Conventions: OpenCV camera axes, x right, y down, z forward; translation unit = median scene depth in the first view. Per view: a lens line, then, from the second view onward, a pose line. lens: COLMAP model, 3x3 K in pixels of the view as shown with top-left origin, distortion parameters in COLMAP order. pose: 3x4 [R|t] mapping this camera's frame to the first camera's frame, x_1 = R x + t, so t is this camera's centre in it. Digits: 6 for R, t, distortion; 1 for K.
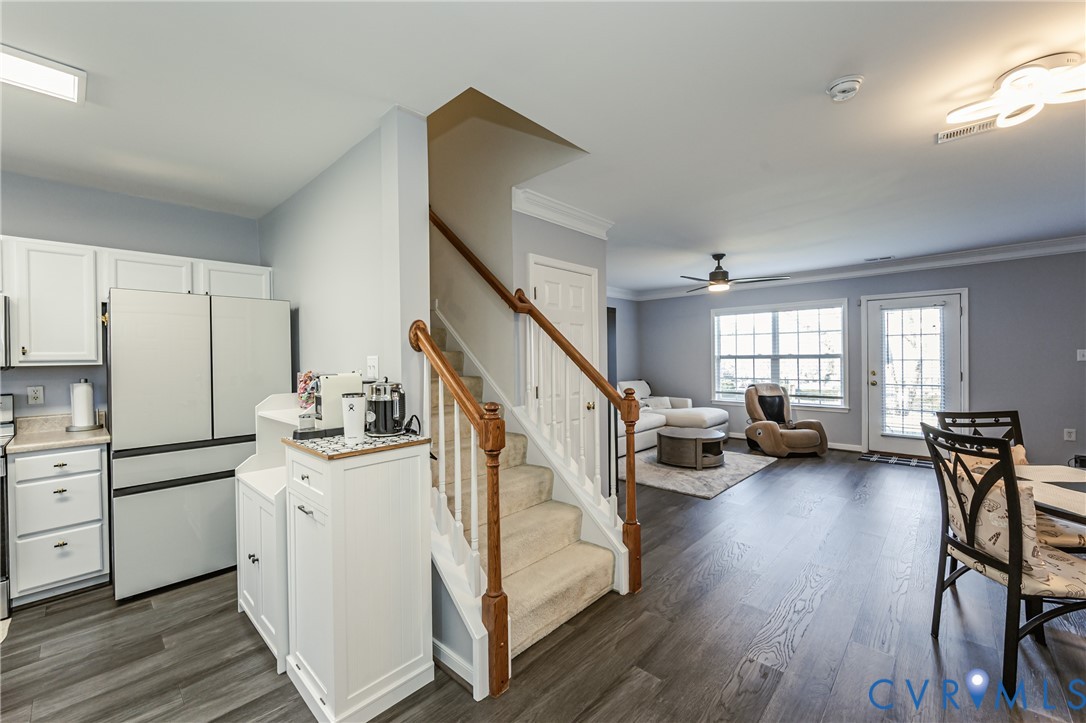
lens RADIAL K [[439.3, 0, 540.6], [0, 439.3, 358.7], [0, 0, 1]] dist [-0.001569, 0.000783]
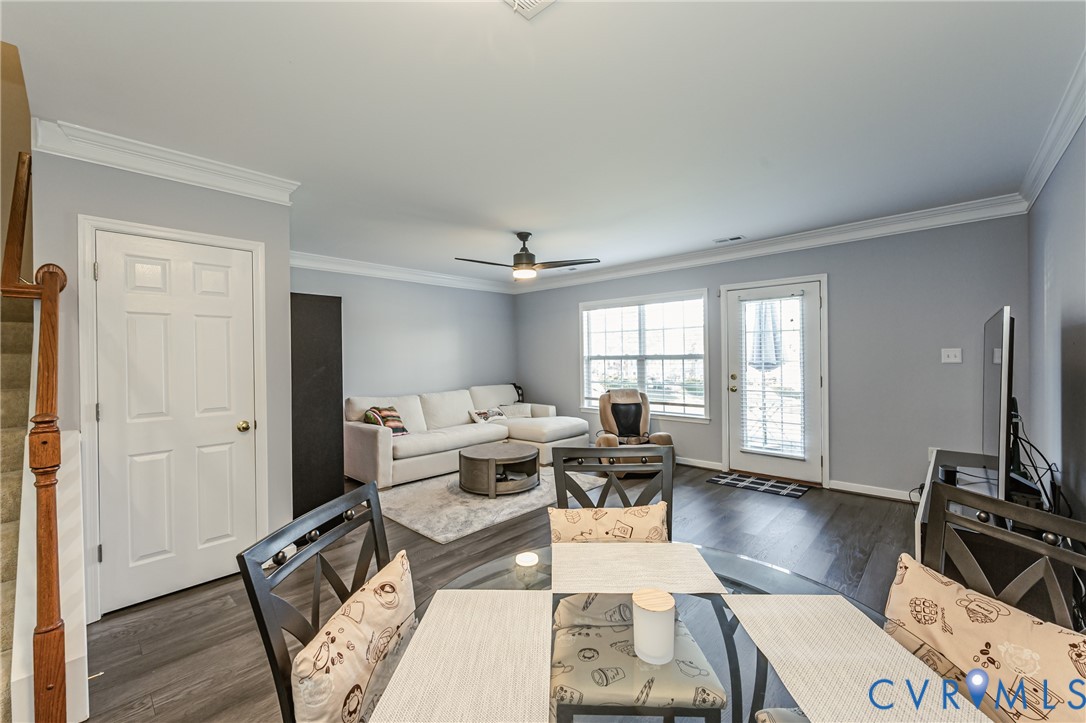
lens RADIAL K [[439.3, 0, 545.2], [0, 439.3, 358.2], [0, 0, 1]] dist [-0.001569, 0.000783]
pose [[0.999989, -0.002553, 0.004028, 0.627907], [0.002549, 0.999996, 0.000944, -0.007501], [-0.004030, -0.000934, 0.999991, 0.257255]]
